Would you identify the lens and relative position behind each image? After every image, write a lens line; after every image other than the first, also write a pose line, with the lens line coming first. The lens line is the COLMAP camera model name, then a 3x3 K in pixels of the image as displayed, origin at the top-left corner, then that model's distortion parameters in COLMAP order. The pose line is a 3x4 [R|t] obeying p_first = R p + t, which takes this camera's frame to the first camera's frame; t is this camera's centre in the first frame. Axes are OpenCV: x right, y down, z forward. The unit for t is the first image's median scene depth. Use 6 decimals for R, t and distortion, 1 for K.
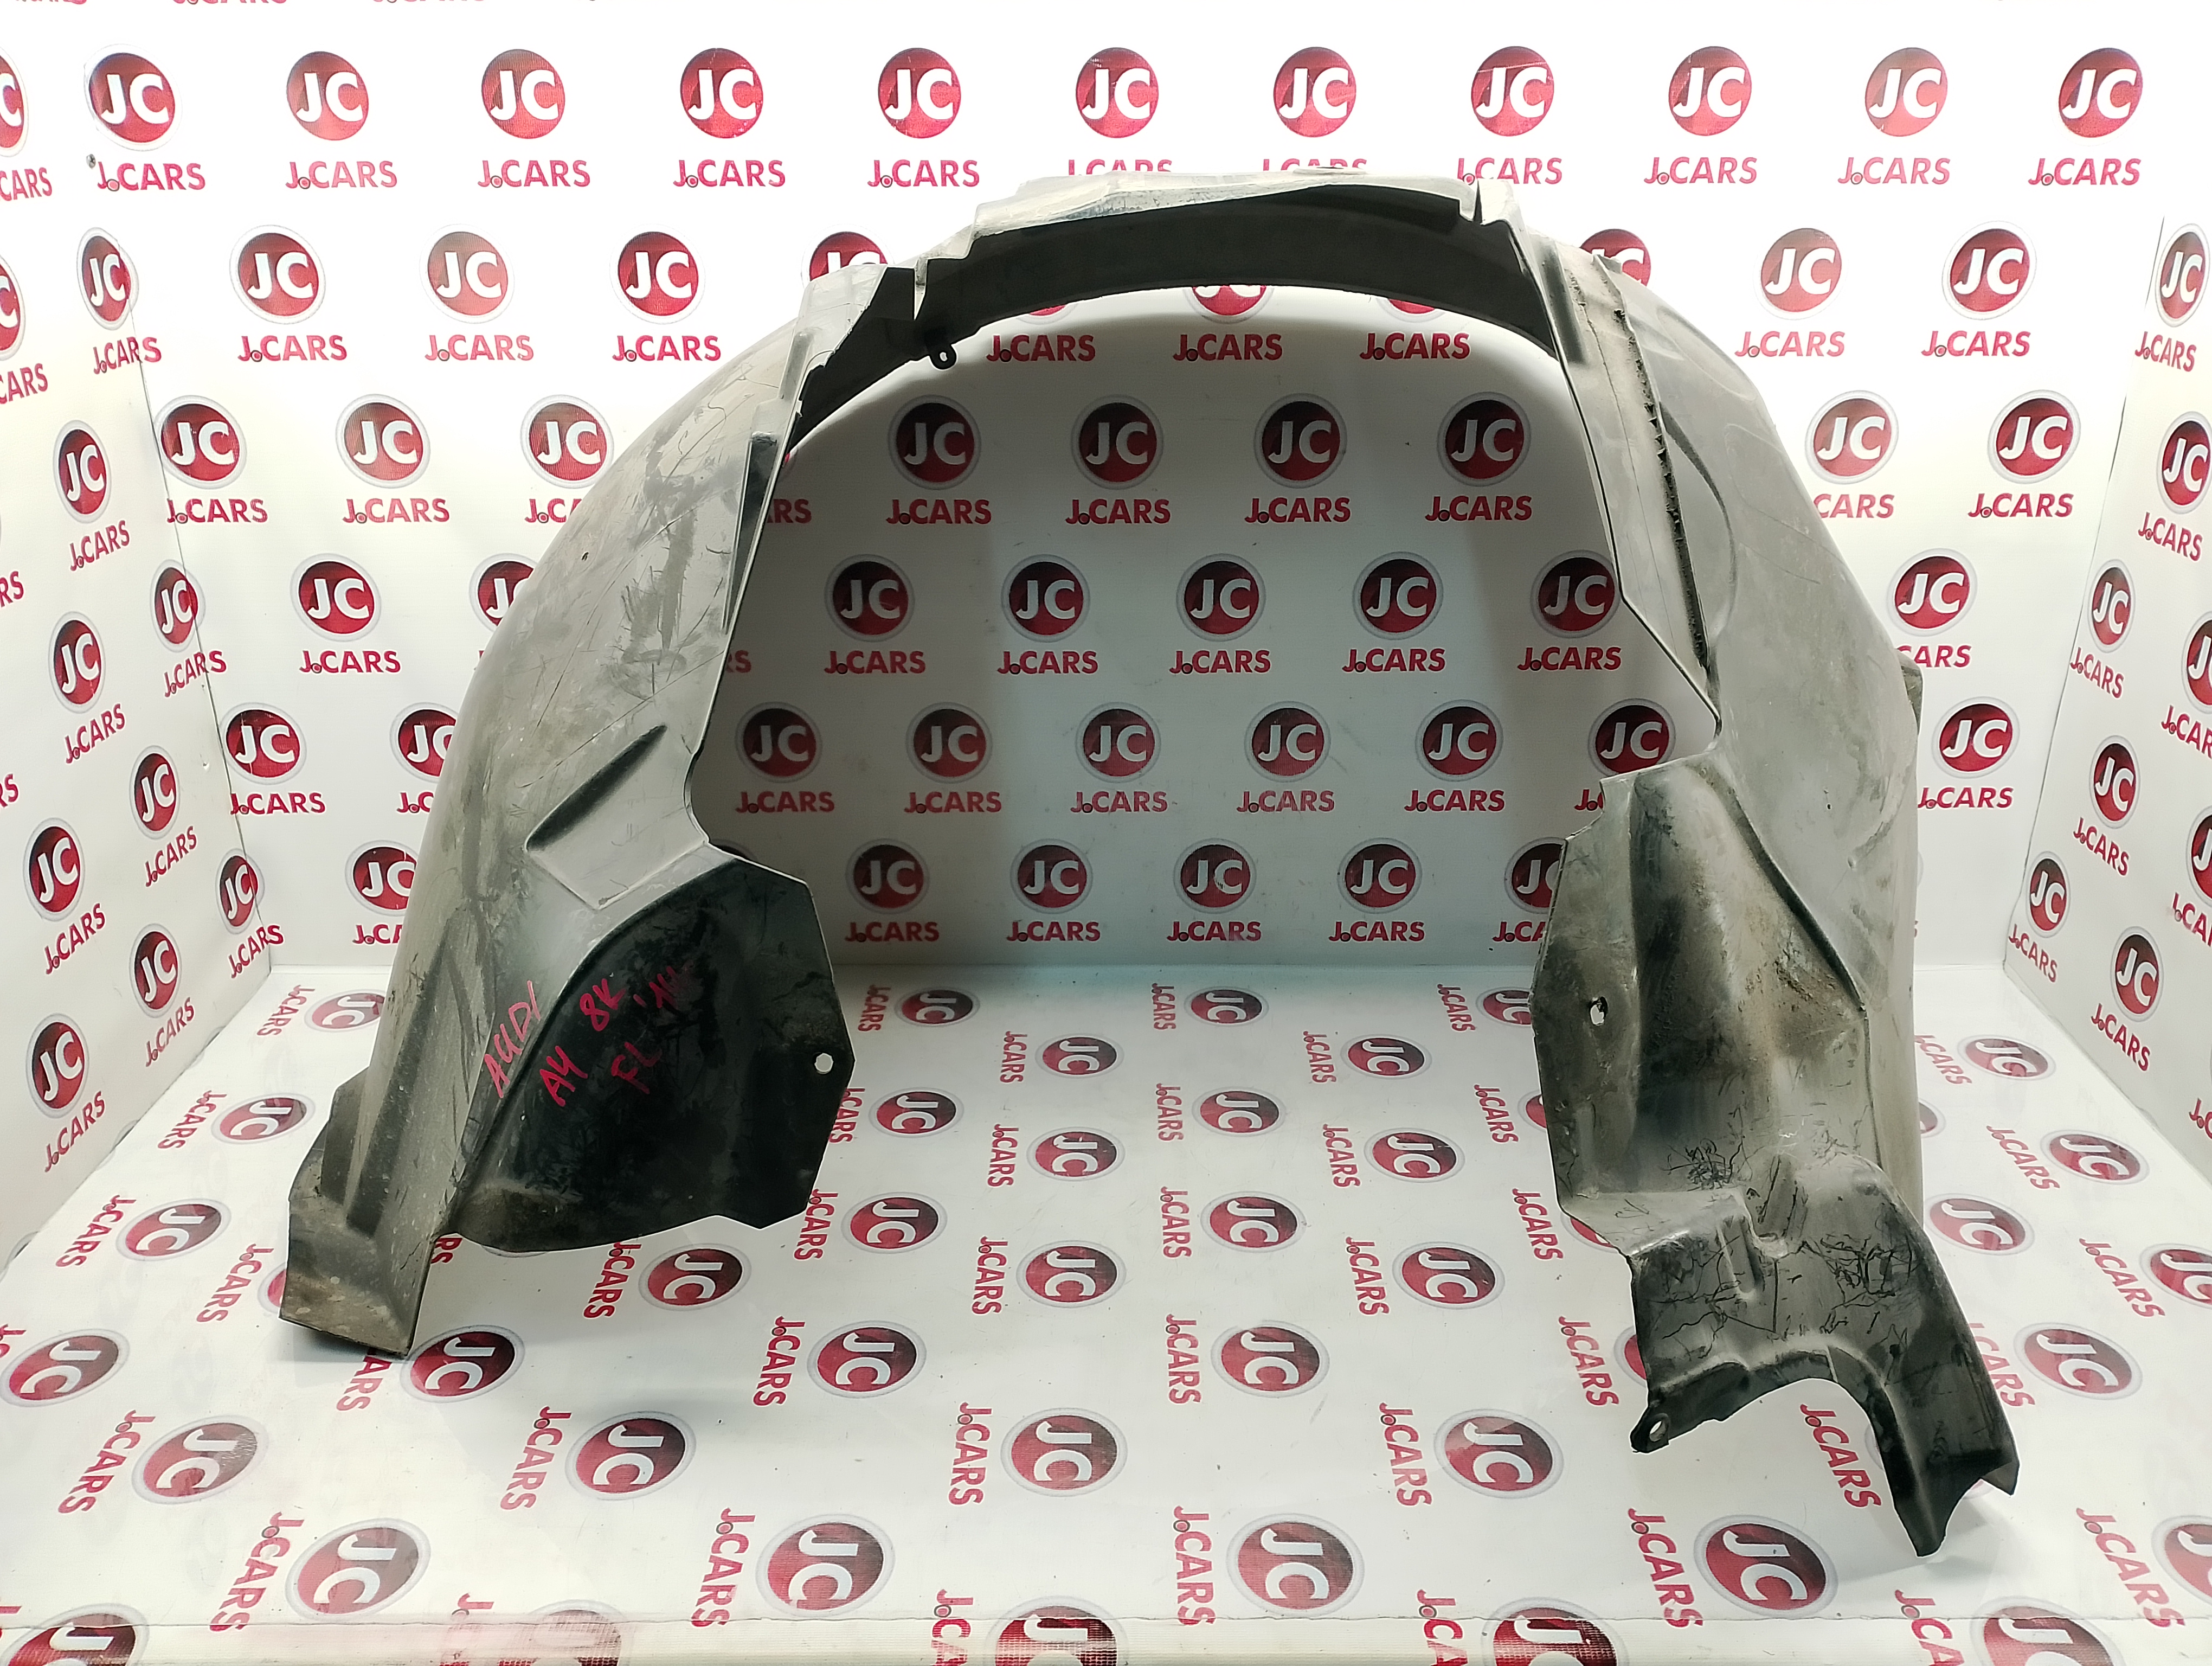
lens RADIAL K [[1765.1, 0, 1131.7], [0, 1765.1, 856.1], [0, 0, 1]] dist [0.064650, -0.114024]
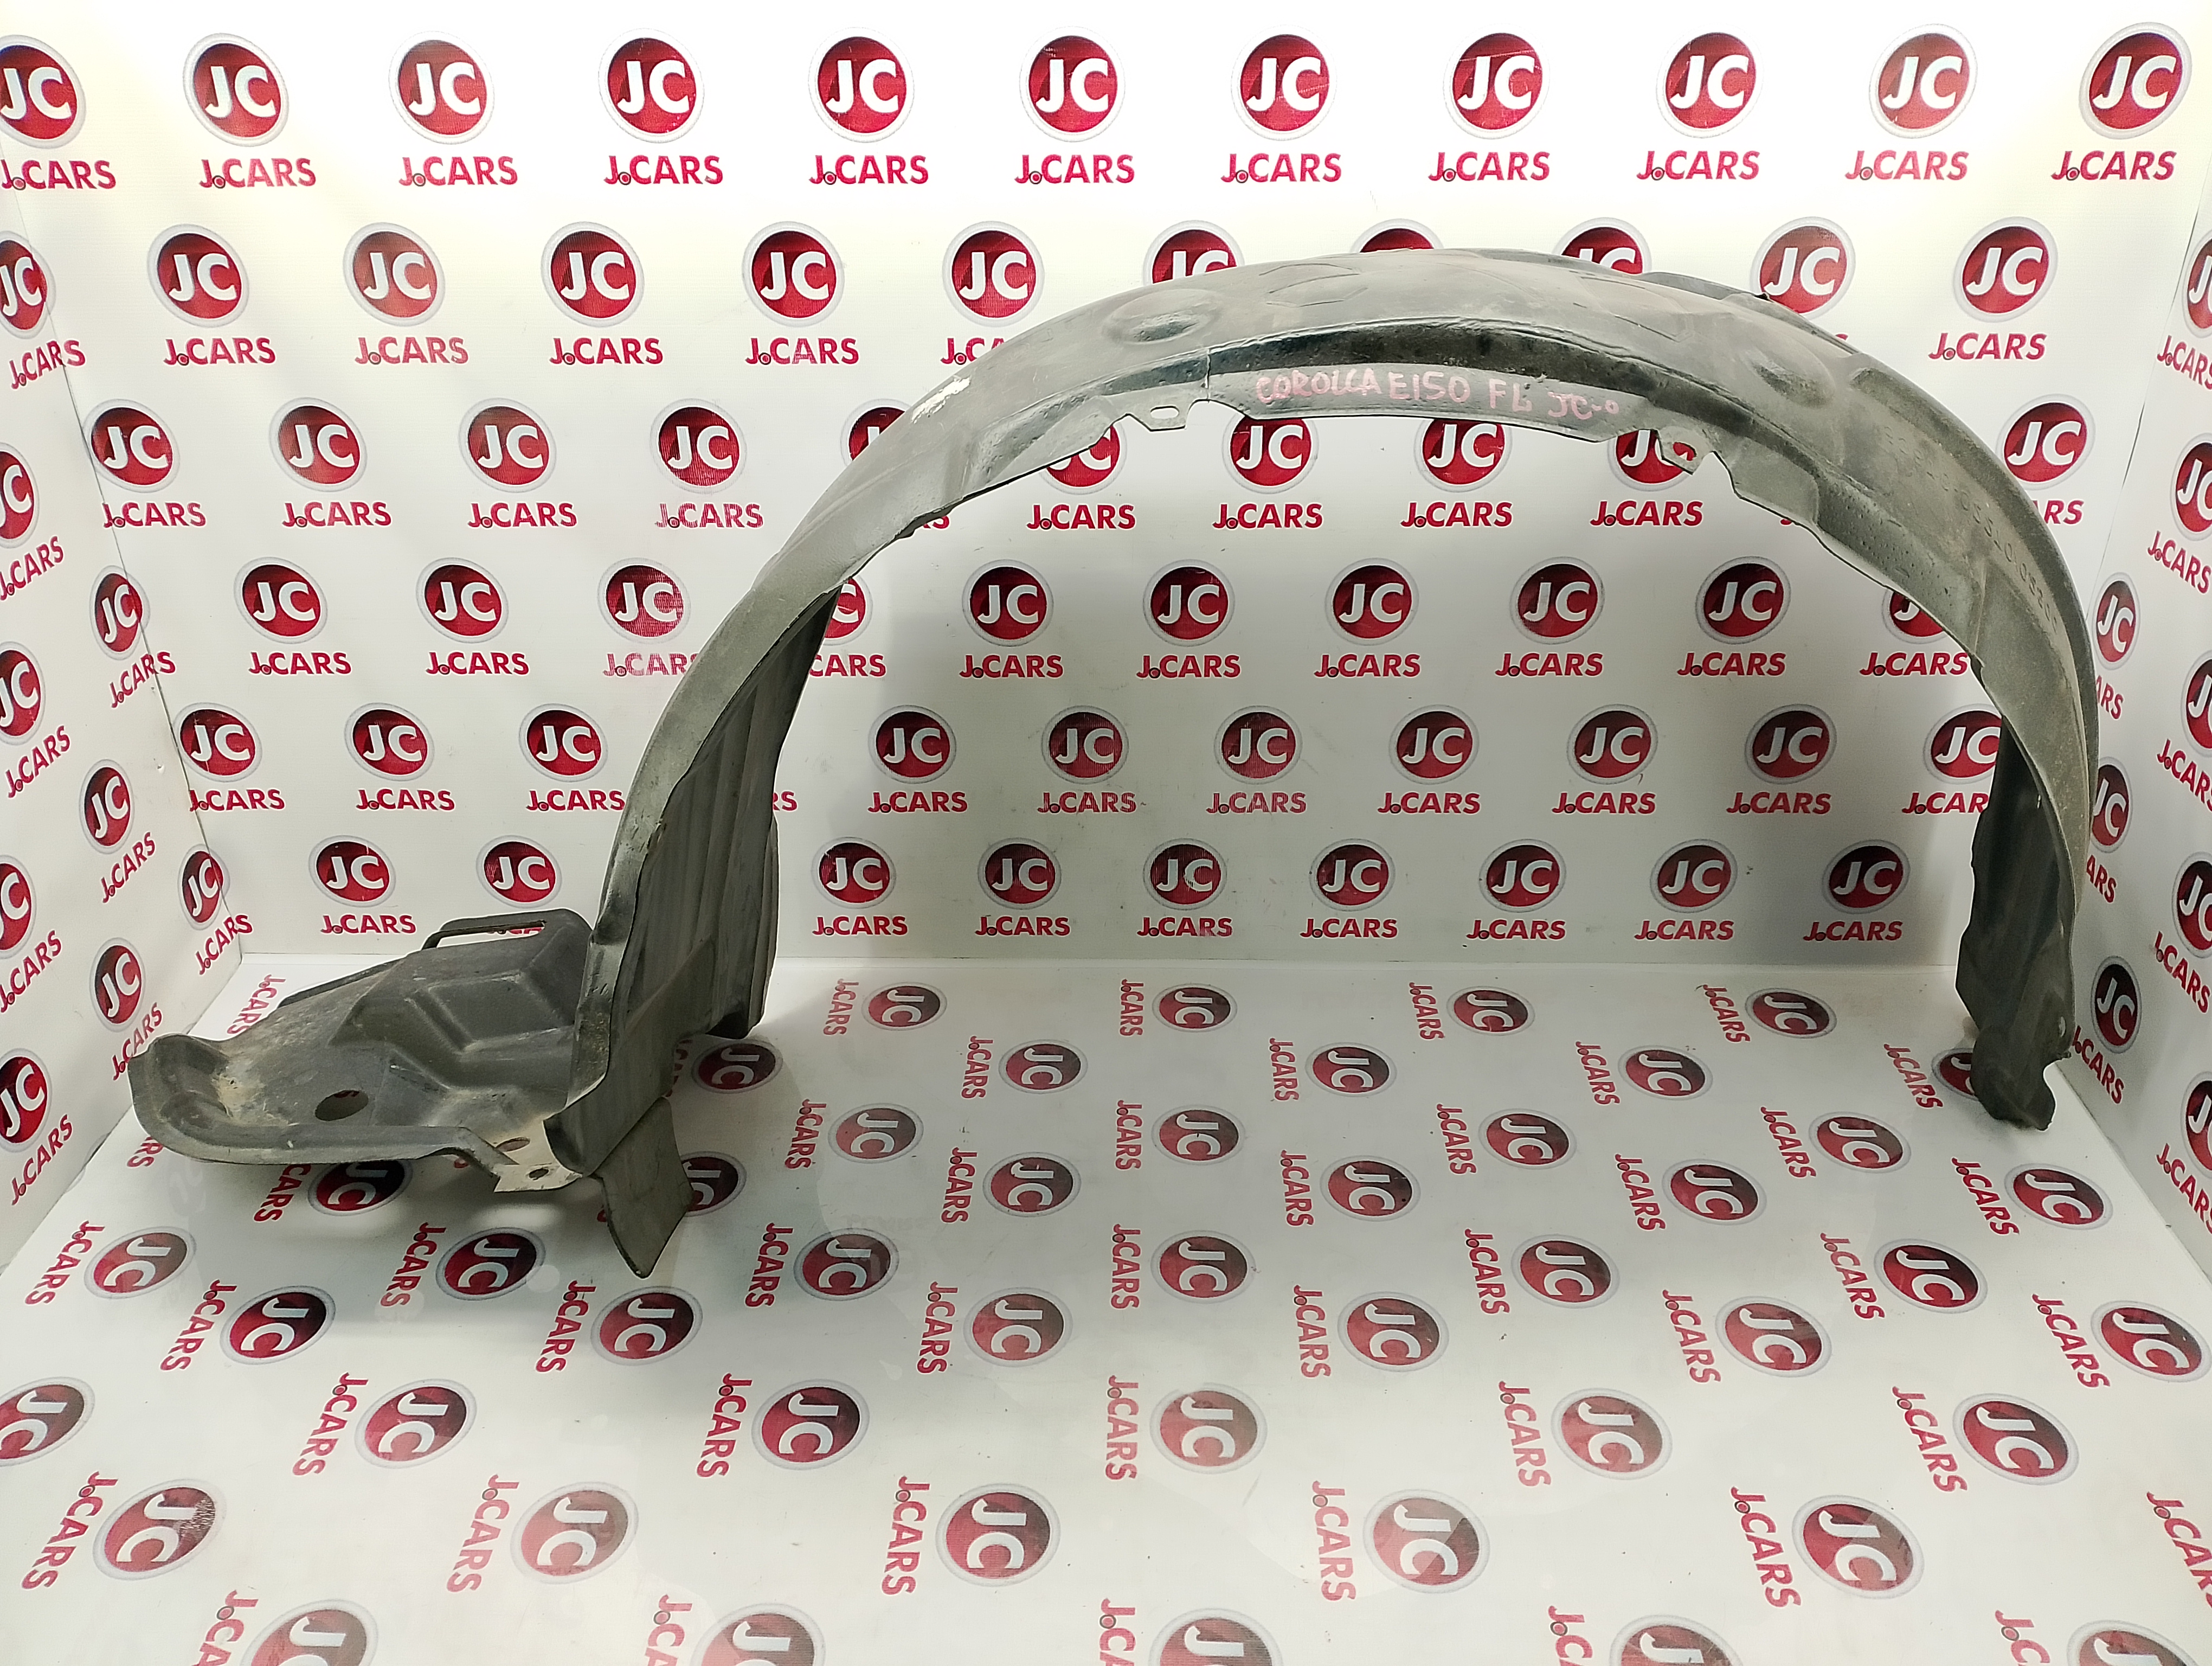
lens RADIAL K [[1765.1, 0, 1132.0], [0, 1765.1, 861.0], [0, 0, 1]] dist [0.064650, -0.114024]
pose [[0.999799, 0.006942, -0.018804, 0.041490], [-0.004793, 0.993696, 0.112003, -0.122558], [0.019463, -0.111891, 0.993530, 0.024798]]
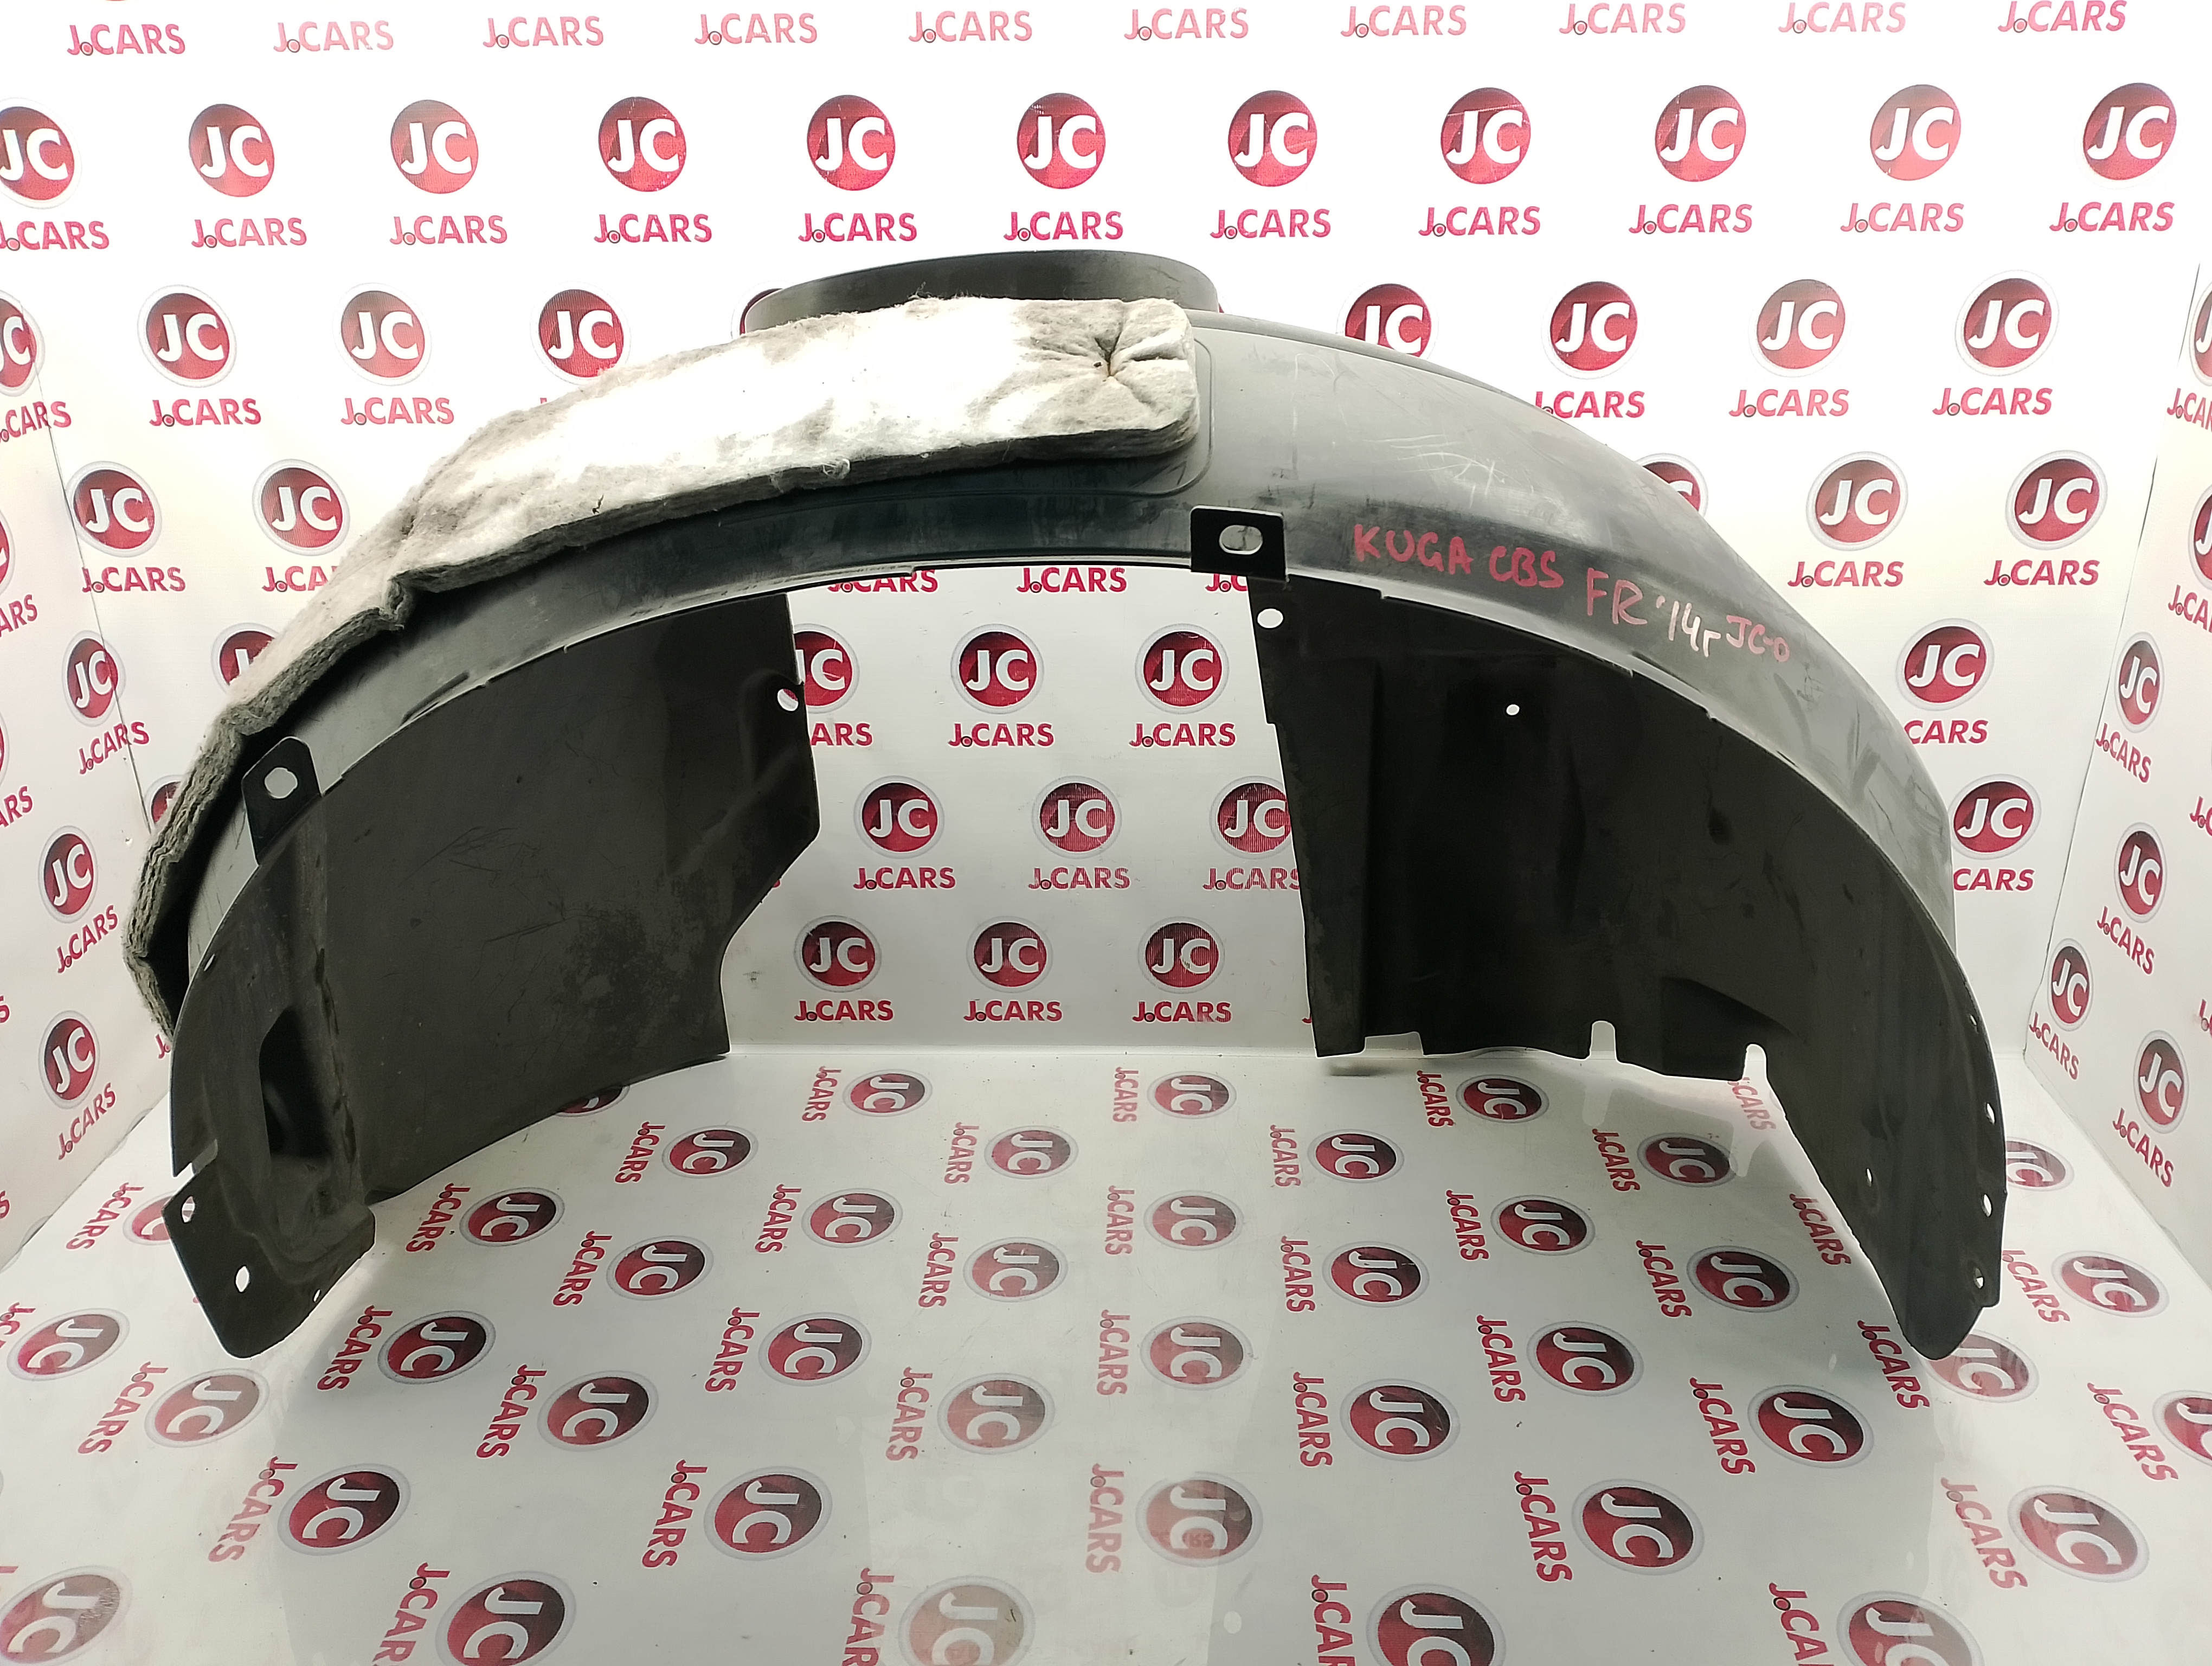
lens RADIAL K [[1765.1, 0, 1129.8], [0, 1765.1, 858.4], [0, 0, 1]] dist [0.064650, -0.114024]
pose [[0.999518, 0.004931, -0.030660, 0.055816], [-0.004559, 0.999915, 0.012204, -0.060242], [0.030718, -0.012059, 0.999455, 0.058050]]
